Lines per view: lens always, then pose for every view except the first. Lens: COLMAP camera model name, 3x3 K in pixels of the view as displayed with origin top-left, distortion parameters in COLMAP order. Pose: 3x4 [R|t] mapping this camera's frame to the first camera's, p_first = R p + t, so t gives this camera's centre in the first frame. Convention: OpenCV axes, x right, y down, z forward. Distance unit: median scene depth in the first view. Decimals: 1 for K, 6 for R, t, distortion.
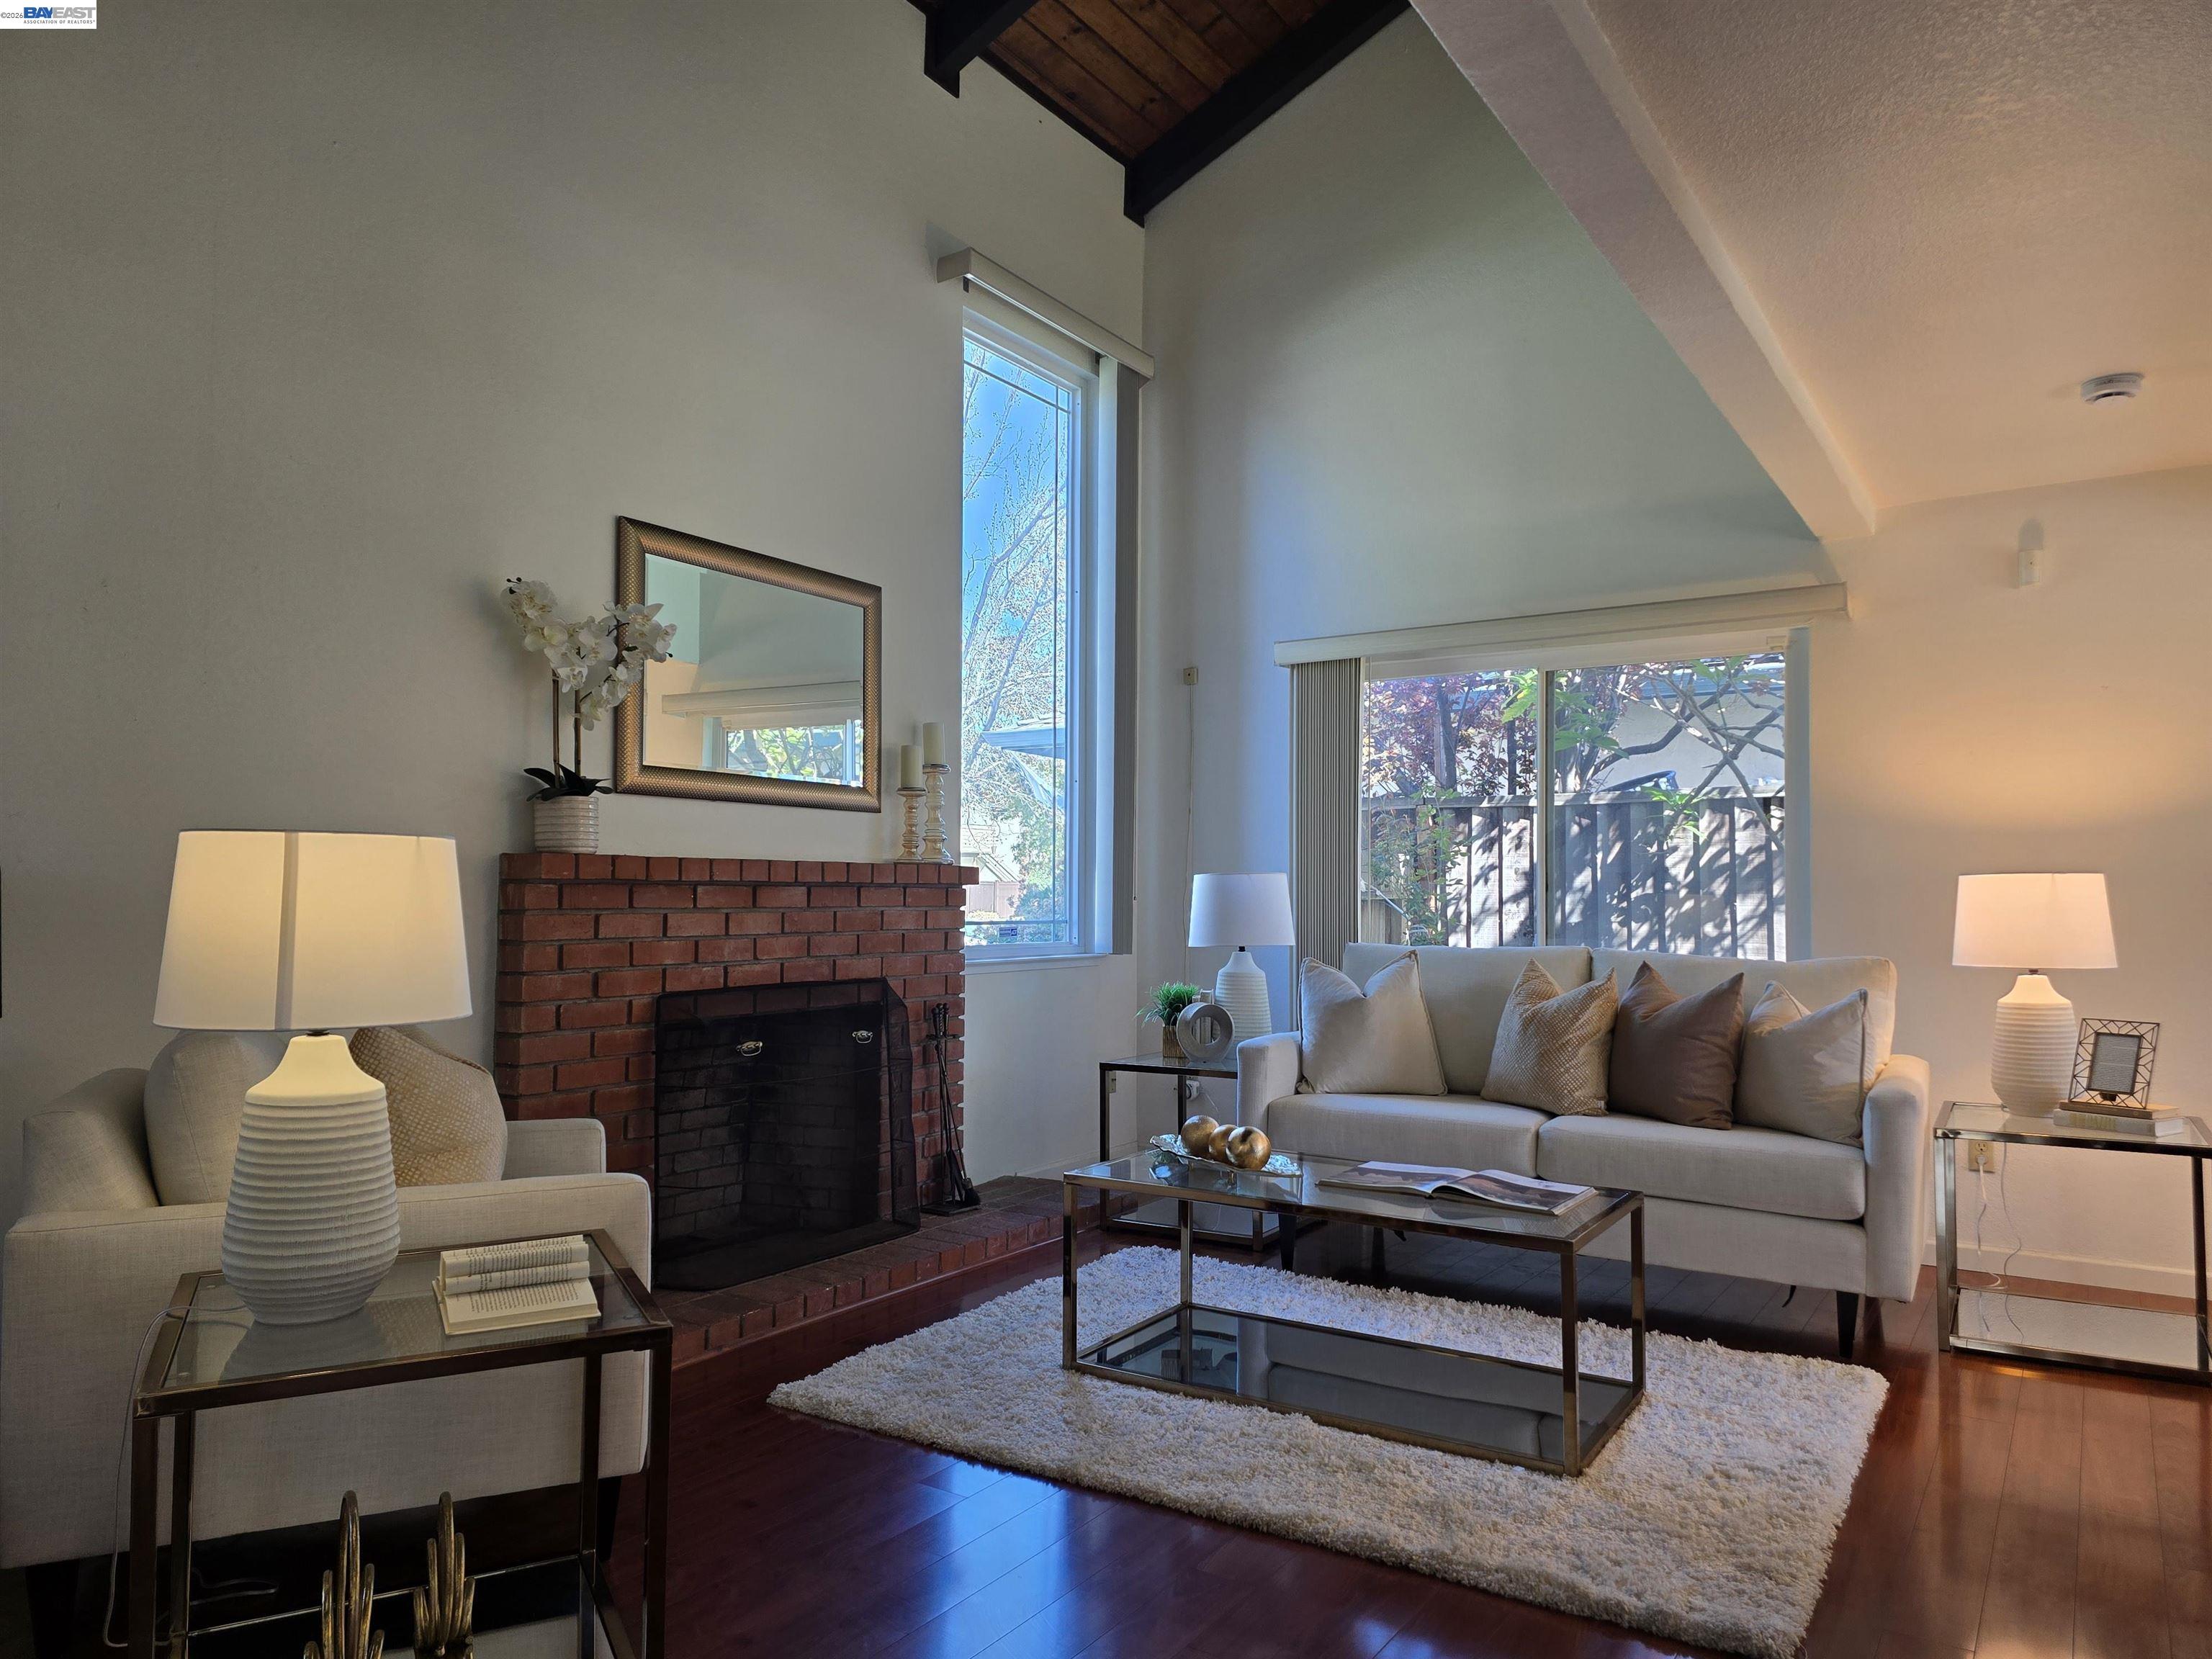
lens RADIAL K [[1478.8, 0, 1122.7], [0, 1478.8, 838.0], [0, 0, 1]] dist [0.073460, -0.065045]
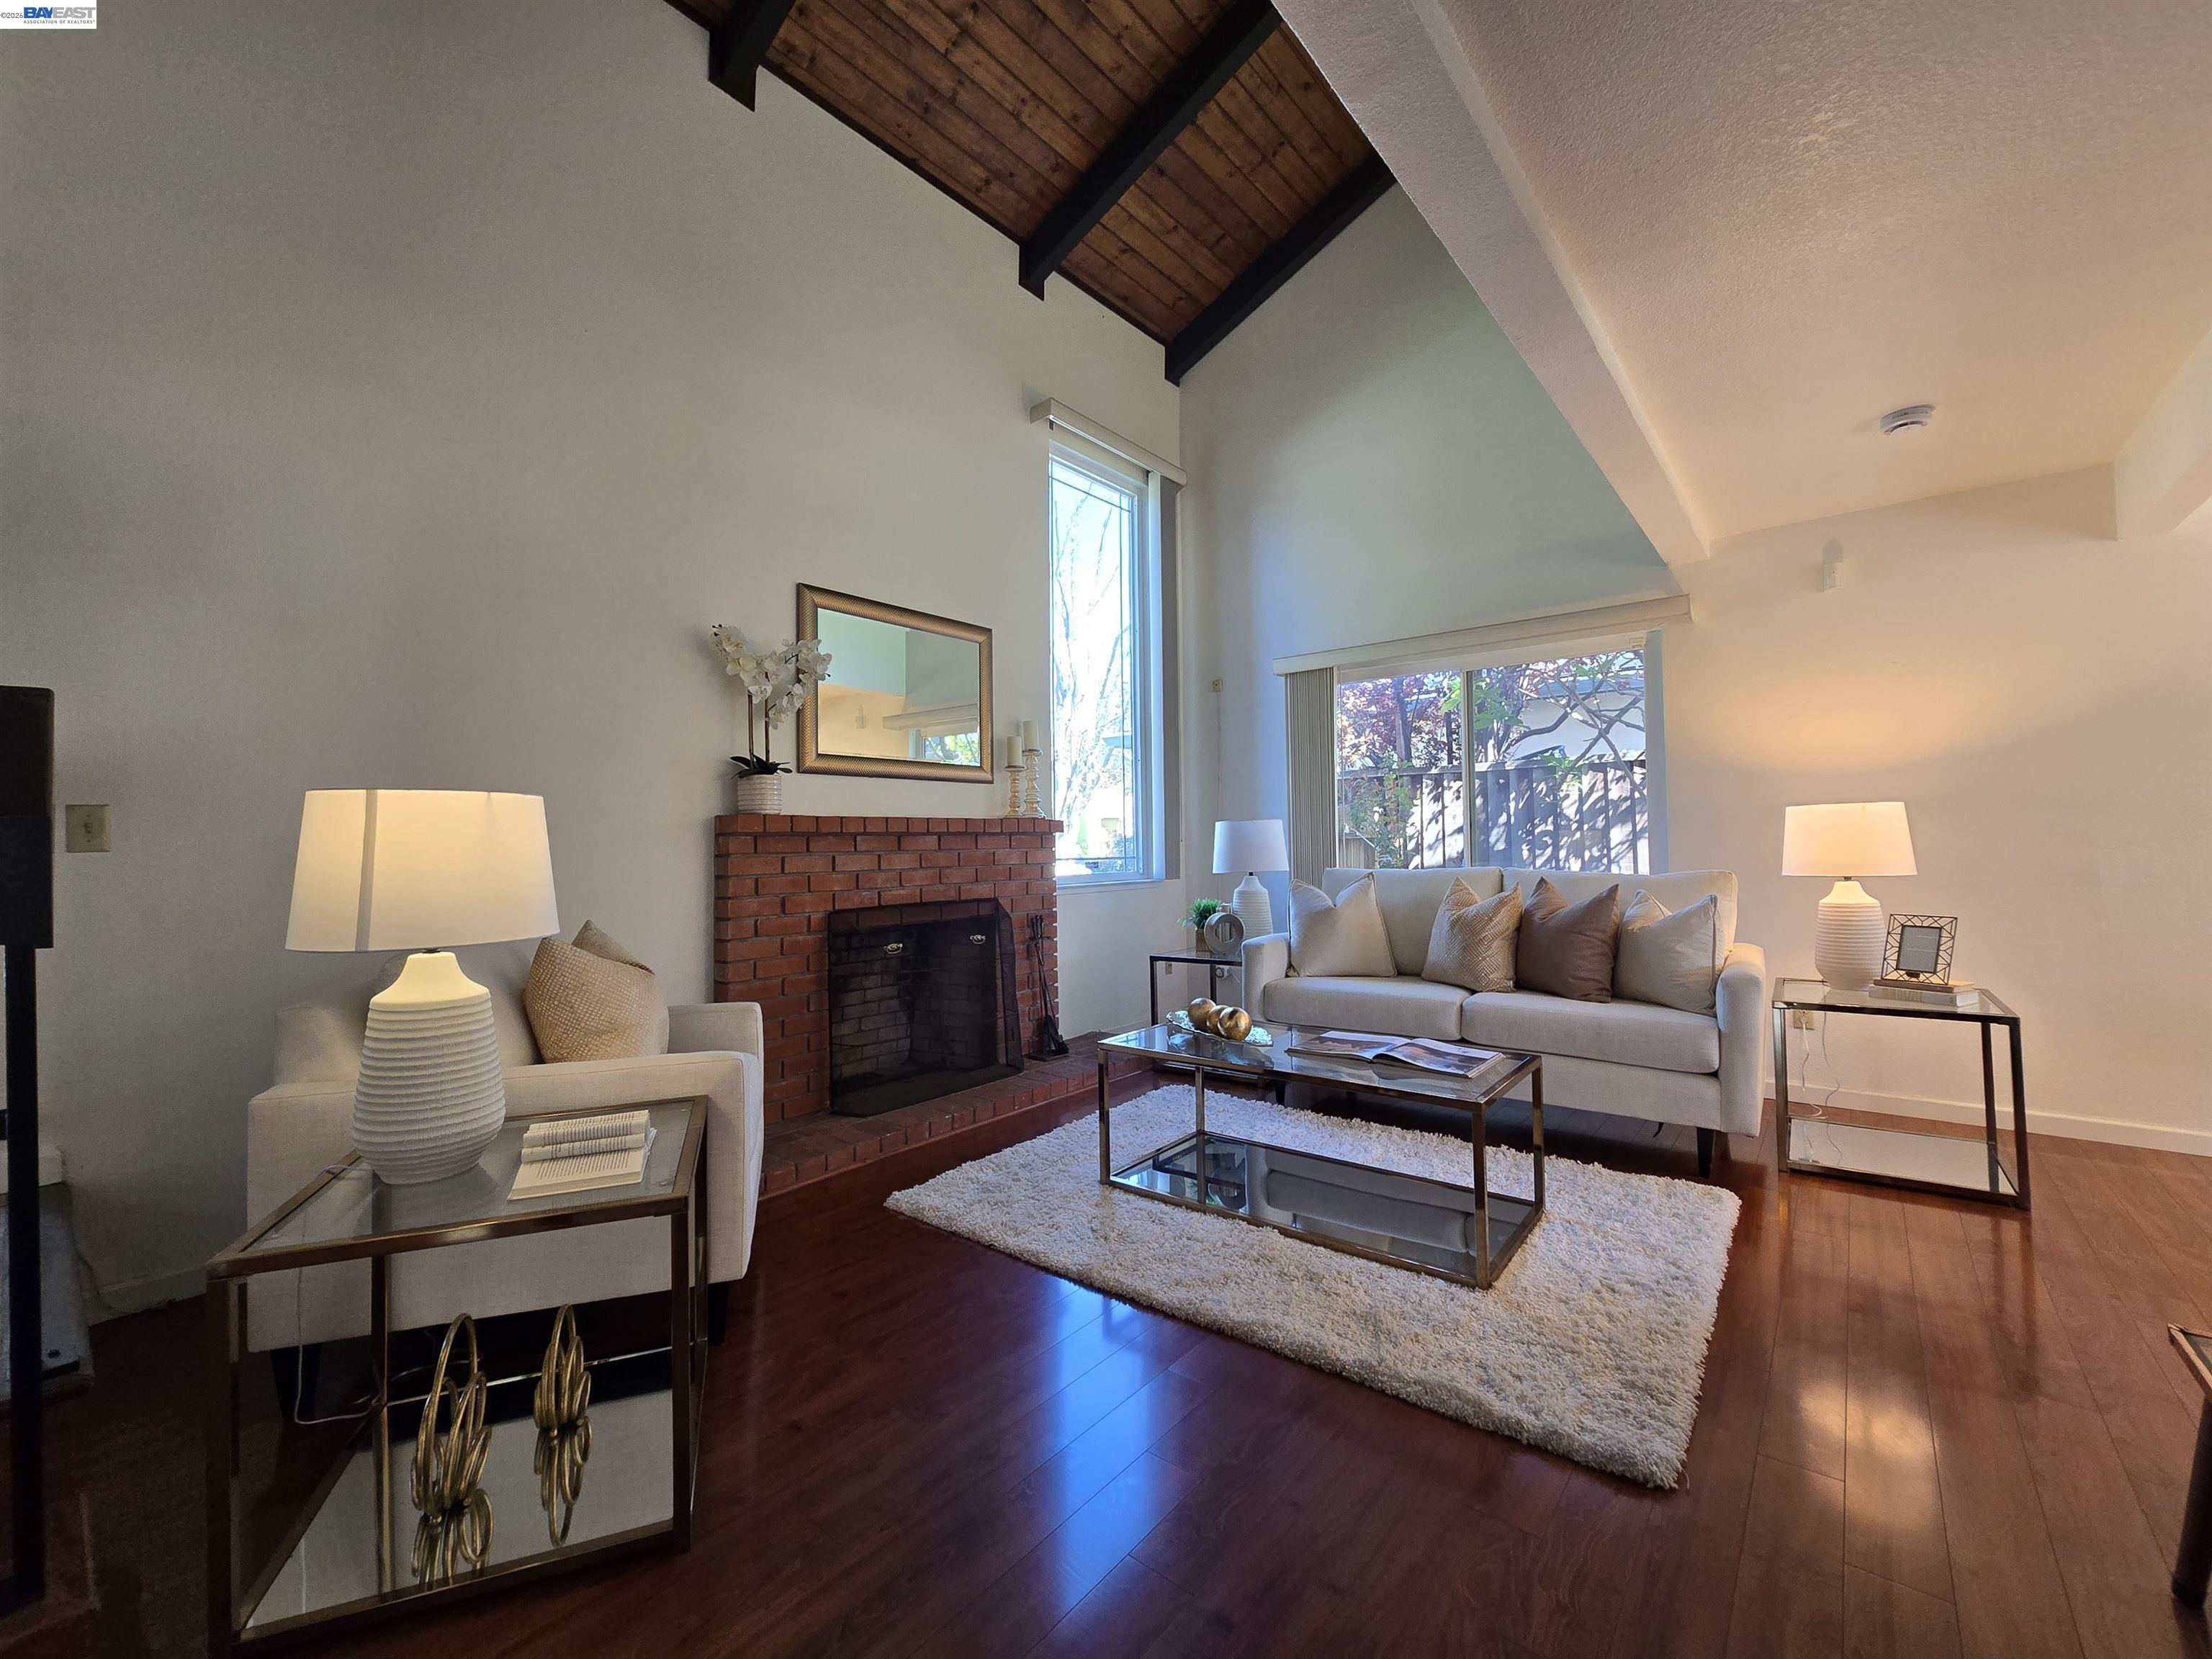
lens RADIAL K [[907.2, 0, 1117.0], [0, 907.2, 813.6], [0, 0, 1]] dist [-0.006105, 0.001442]
pose [[0.993963, -0.024275, -0.106996, 0.053710], [0.024944, 0.999677, 0.004916, 0.011219], [0.106842, -0.007555, 0.994247, 0.136986]]
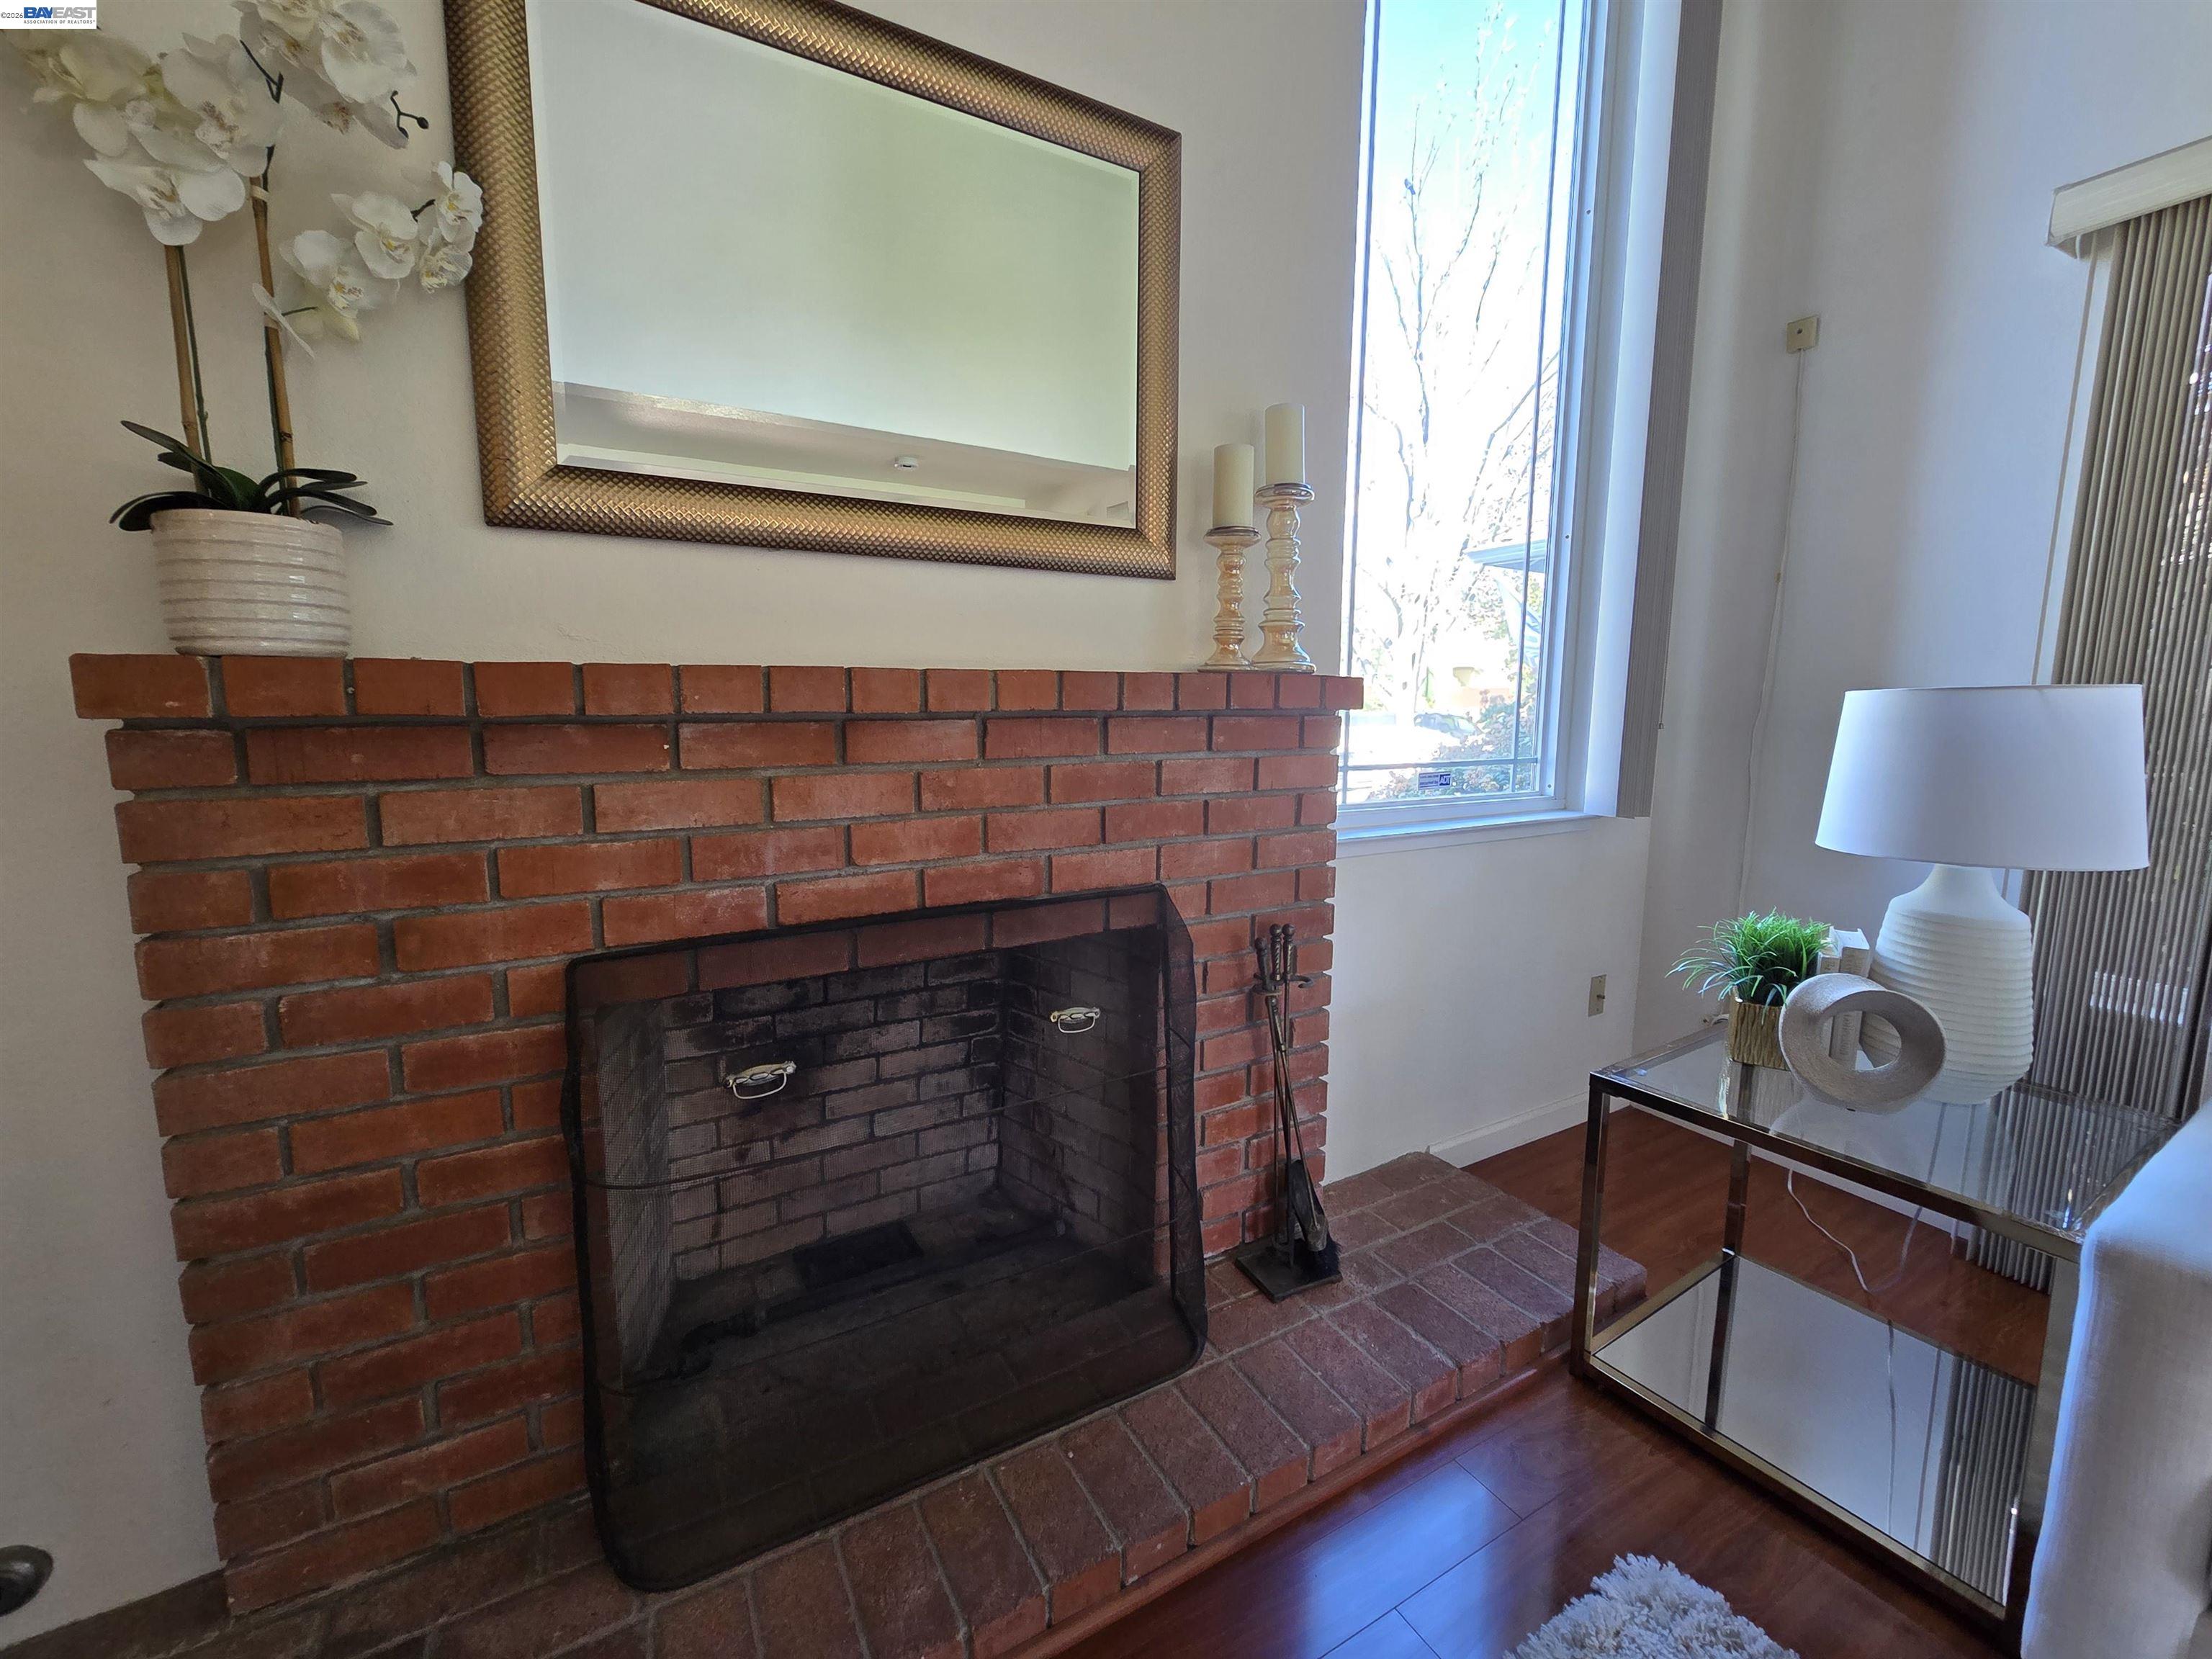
lens RADIAL K [[907.2, 0, 1113.3], [0, 907.2, 816.0], [0, 0, 1]] dist [-0.006105, 0.001442]
pose [[0.887902, 0.060900, -0.455985, -0.026163], [0.018093, 0.985809, 0.166893, 0.013800], [0.459678, -0.156434, 0.874200, 0.720904]]
